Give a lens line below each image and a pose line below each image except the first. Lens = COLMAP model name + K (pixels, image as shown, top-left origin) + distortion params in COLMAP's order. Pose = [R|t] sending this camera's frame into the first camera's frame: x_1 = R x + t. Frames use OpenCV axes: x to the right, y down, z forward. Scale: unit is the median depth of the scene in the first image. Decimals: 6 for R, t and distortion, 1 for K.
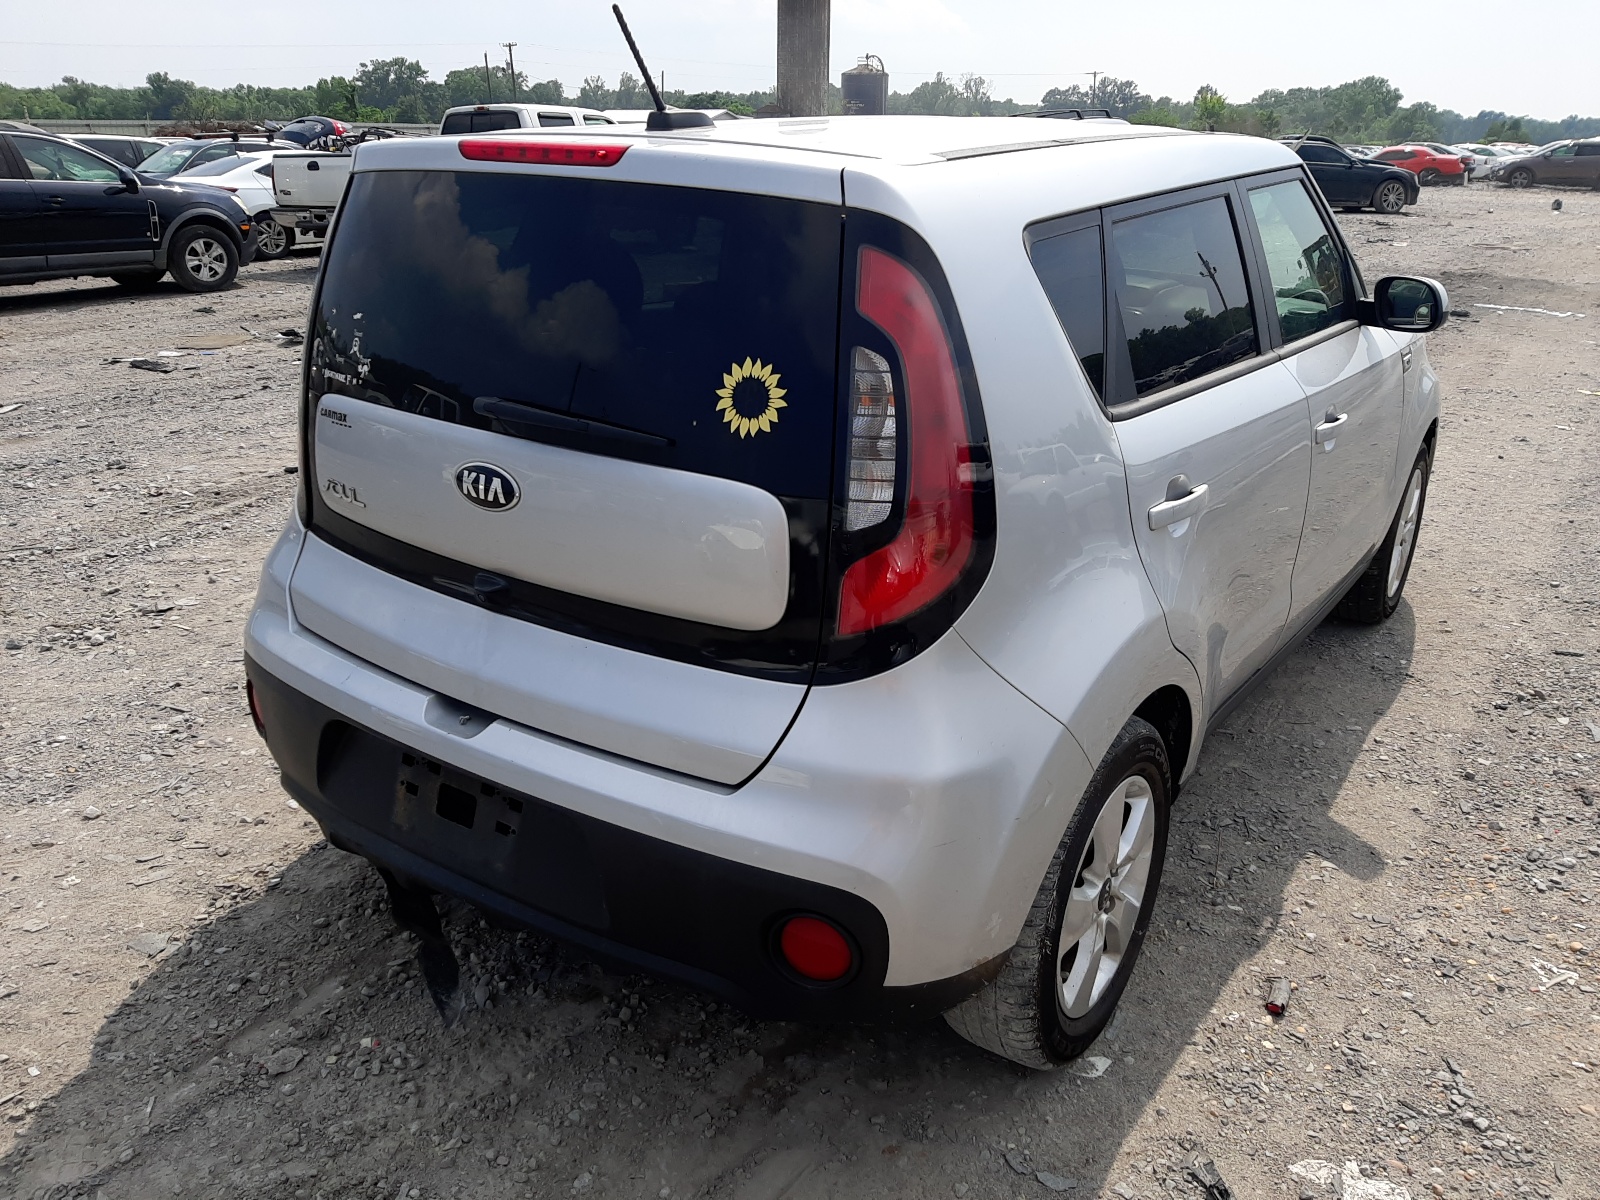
lens RADIAL K [[1258.3, 0, 797.5], [0, 1258.3, 566.3], [0, 0, 1]] dist [0.068821, -0.133141]
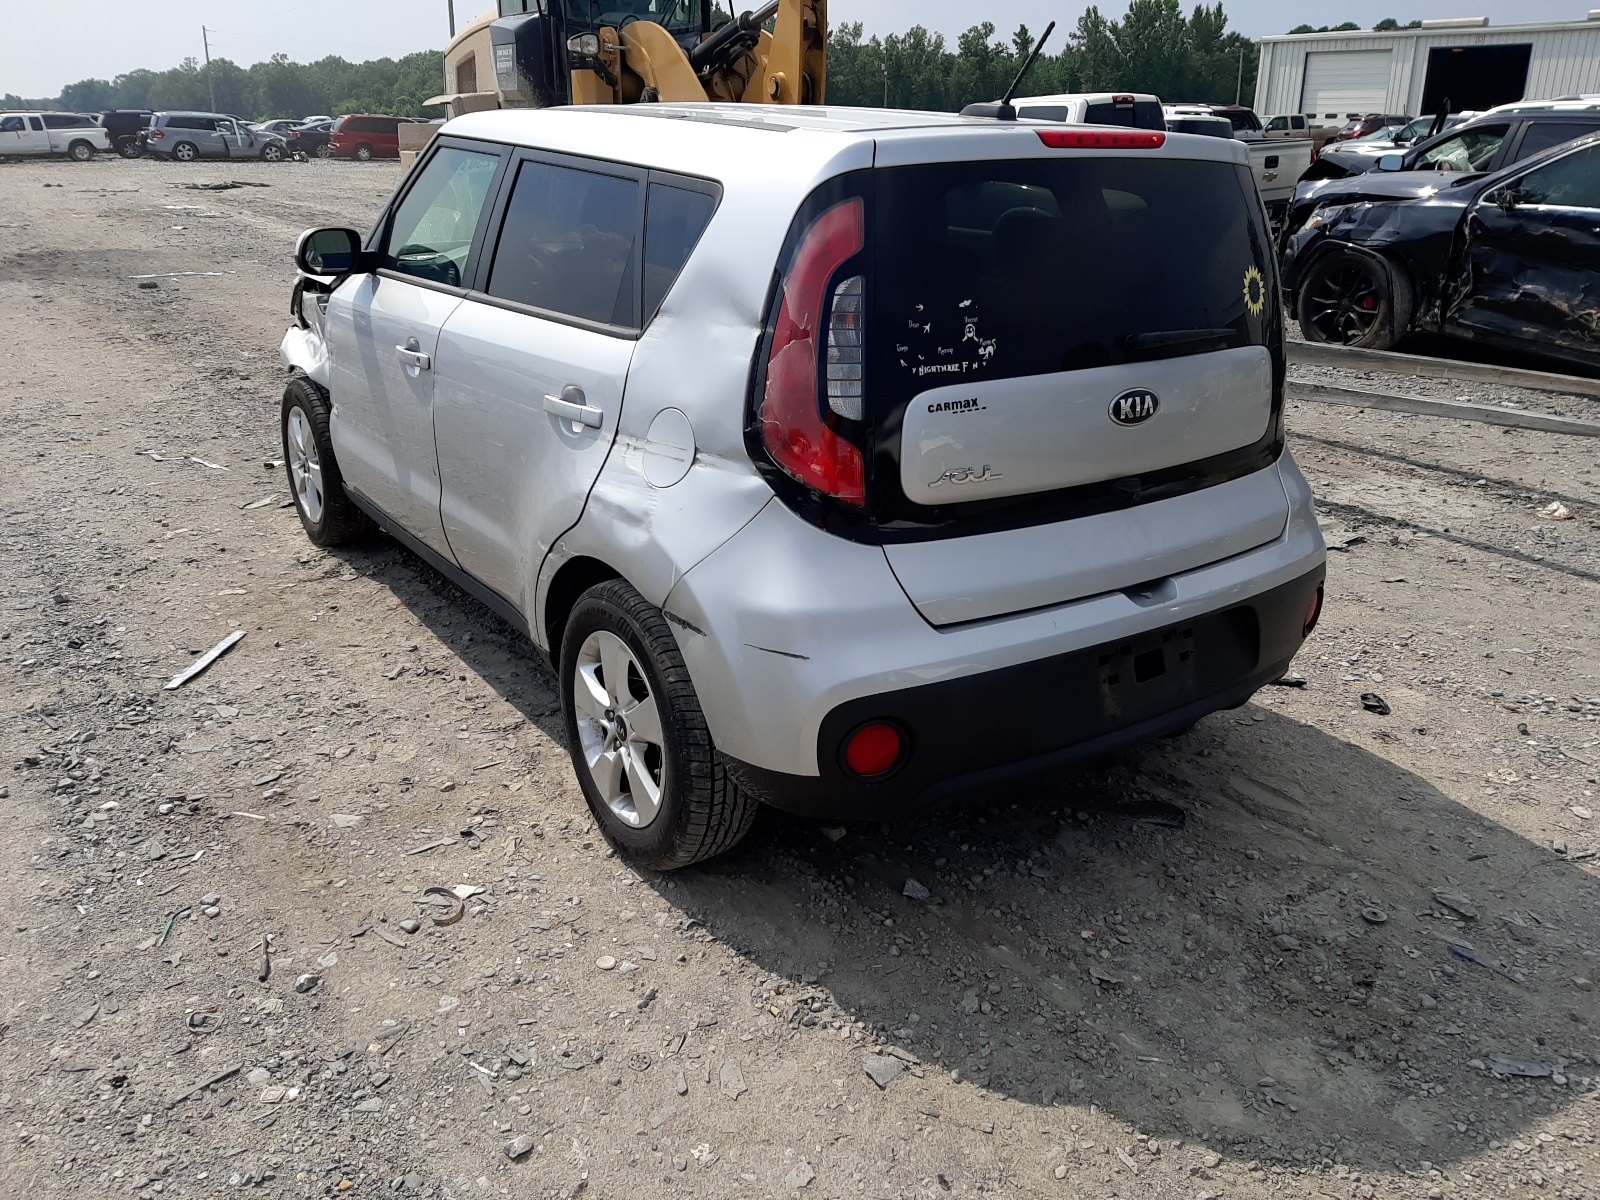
lens RADIAL K [[1258.3, 0, 797.5], [0, 1258.3, 566.3], [0, 0, 1]] dist [0.068821, -0.133141]
pose [[0.343587, -0.319811, 0.882989, -1.513876], [0.305632, 0.927123, 0.216869, -0.289531], [-0.887996, 0.195357, 0.416292, 0.799905]]
